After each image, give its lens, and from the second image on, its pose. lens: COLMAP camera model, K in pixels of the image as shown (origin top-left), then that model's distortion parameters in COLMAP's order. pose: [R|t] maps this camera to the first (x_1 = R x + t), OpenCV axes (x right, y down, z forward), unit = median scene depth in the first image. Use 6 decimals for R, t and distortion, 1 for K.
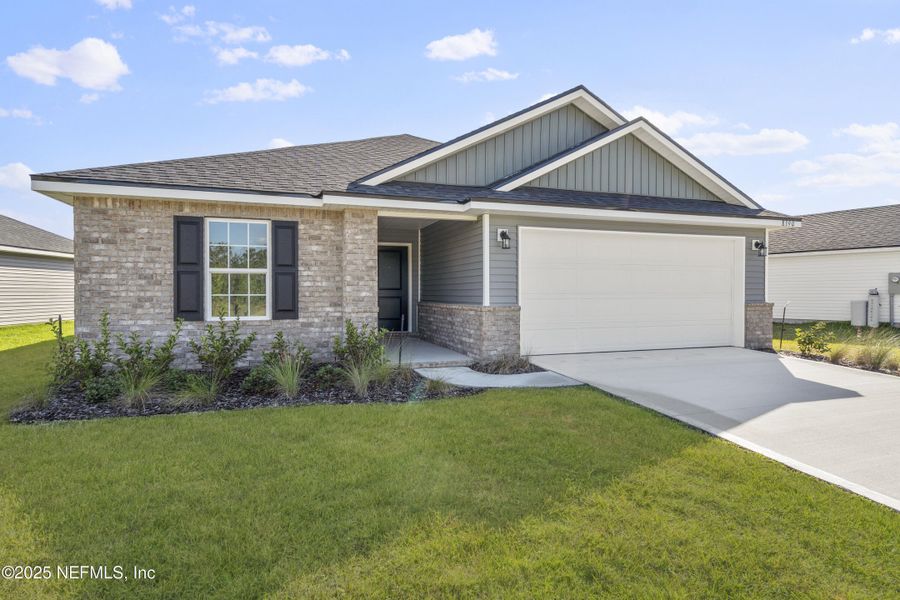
lens RADIAL K [[411.8, 0, 449.5], [0, 411.8, 300.1], [0, 0, 1]] dist [0.002343, 0.000888]
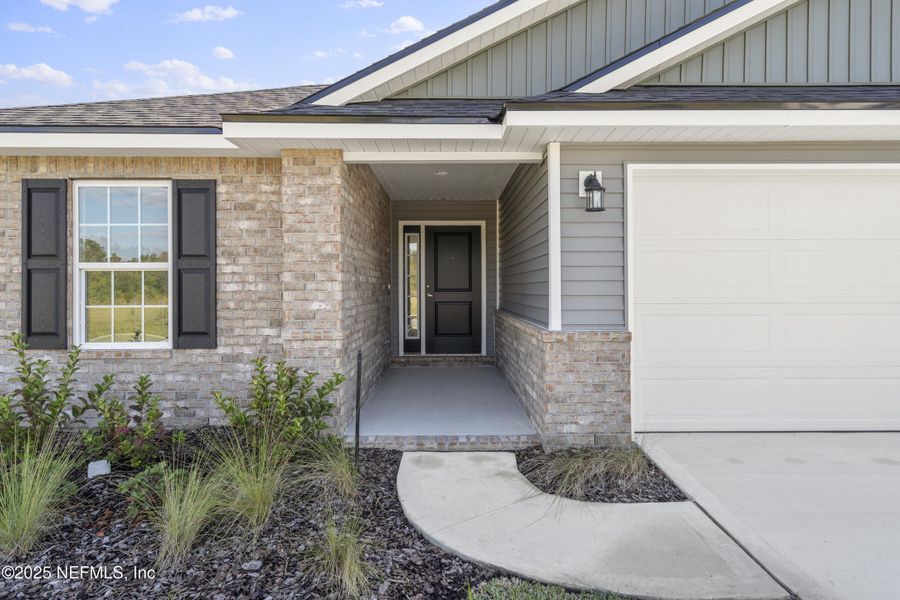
lens RADIAL K [[493.2, 0, 449.2], [0, 493.2, 292.6], [0, 0, 1]] dist [0.005246, 0.000552]
pose [[0.958936, -0.000227, -0.283624, 0.142294], [-0.003284, 0.999924, -0.011905, -0.024910], [0.283605, 0.012348, 0.958862, 0.424900]]
